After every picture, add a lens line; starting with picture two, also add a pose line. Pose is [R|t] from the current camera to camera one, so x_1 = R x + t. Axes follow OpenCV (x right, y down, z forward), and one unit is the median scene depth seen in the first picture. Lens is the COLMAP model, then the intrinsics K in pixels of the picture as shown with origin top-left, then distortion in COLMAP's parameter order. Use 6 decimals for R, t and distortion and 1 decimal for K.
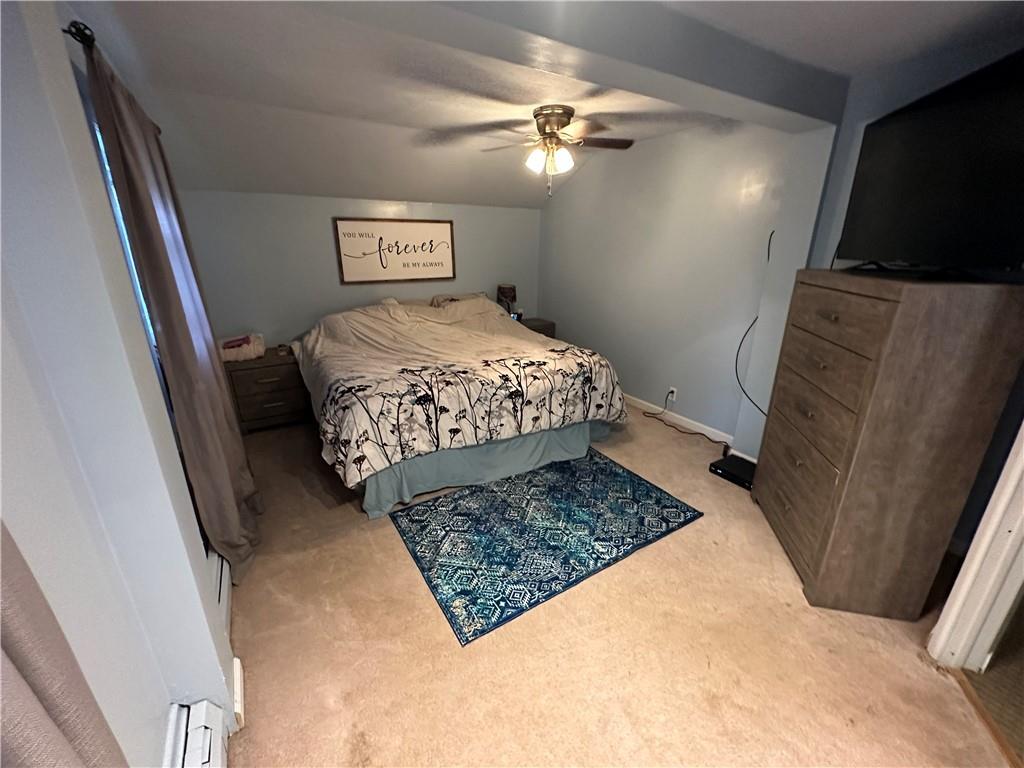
lens RADIAL K [[415.2, 0, 509.8], [0, 415.2, 385.3], [0, 0, 1]] dist [-0.000516, 0.000154]
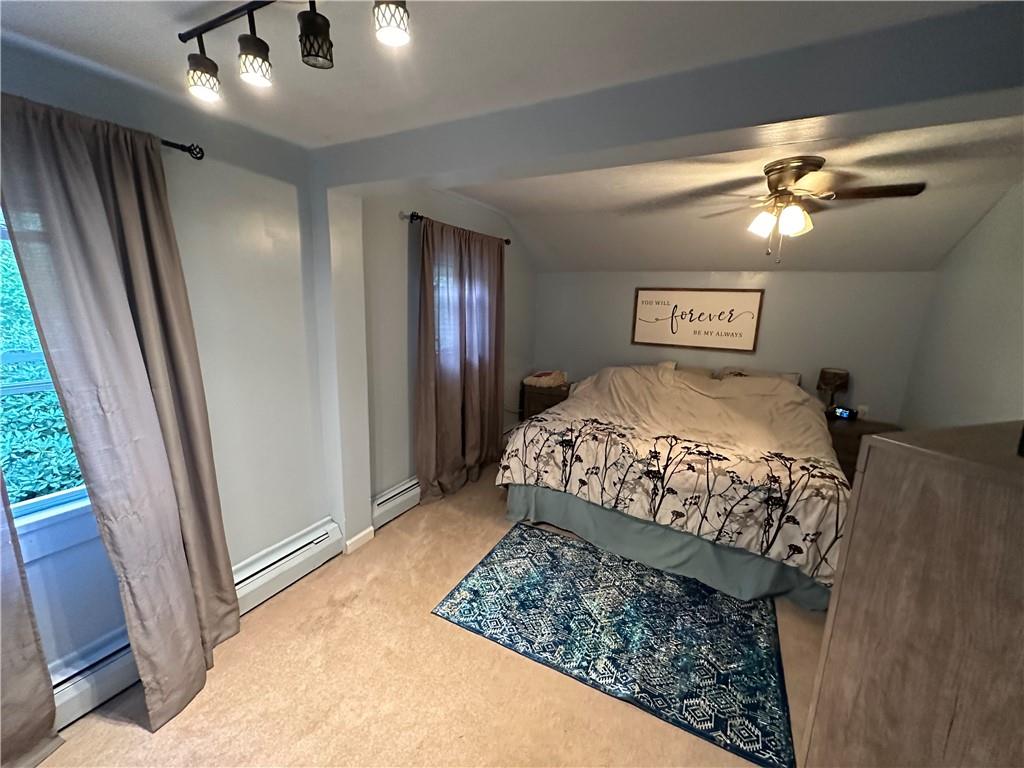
lens RADIAL K [[415.2, 0, 509.8], [0, 415.2, 385.3], [0, 0, 1]] dist [-0.000516, 0.000154]
pose [[0.492246, 0.189389, -0.849604, 0.595608], [-0.307603, 0.950916, 0.033753, -0.098099], [0.814294, 0.244726, 0.526341, 0.215659]]
